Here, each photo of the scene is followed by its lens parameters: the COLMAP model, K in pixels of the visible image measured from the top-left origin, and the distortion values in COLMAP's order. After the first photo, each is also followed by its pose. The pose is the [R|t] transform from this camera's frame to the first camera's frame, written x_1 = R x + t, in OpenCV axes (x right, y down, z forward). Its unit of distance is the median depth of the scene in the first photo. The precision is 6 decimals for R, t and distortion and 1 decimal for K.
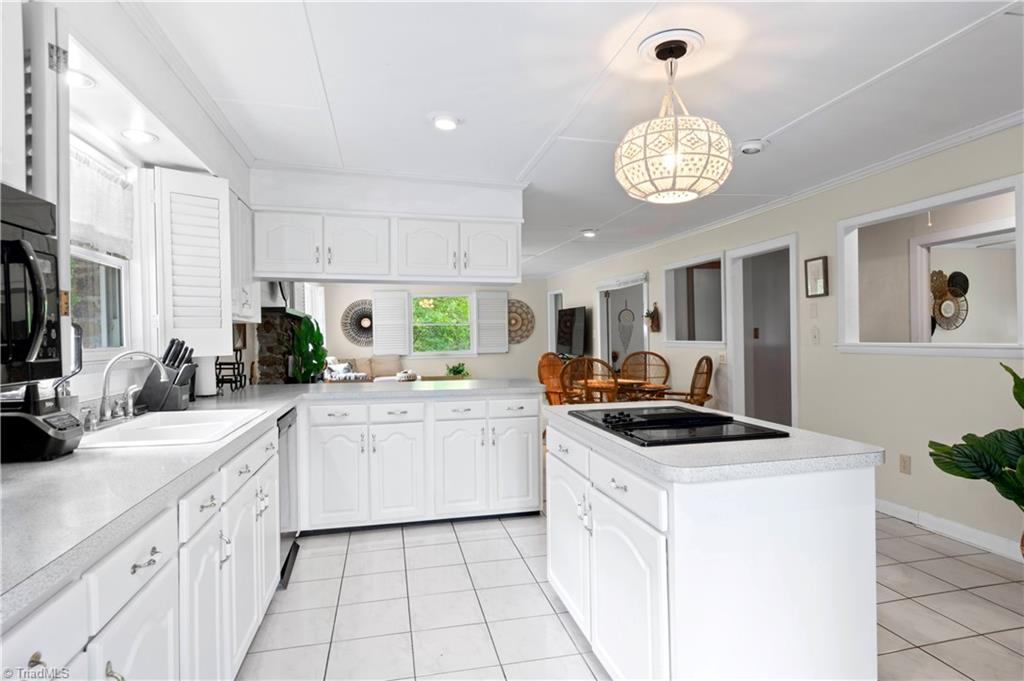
lens RADIAL K [[533.0, 0, 514.8], [0, 533.0, 338.7], [0, 0, 1]] dist [-0.033632, -0.000471]
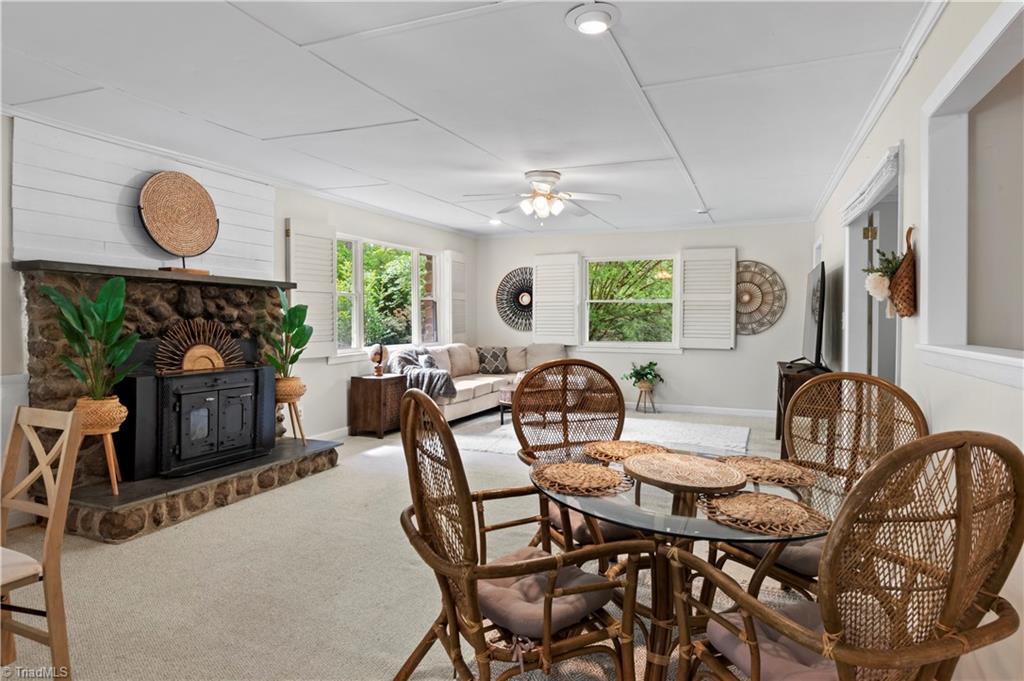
lens RADIAL K [[577.8, 0, 512.0], [0, 577.8, 333.2], [0, 0, 1]] dist [-0.017279, -0.000843]
pose [[0.815281, 0.035172, -0.577996, 0.158069], [-0.024492, 0.999355, 0.026267, -0.003054], [0.578547, -0.007259, 0.815616, 0.331565]]
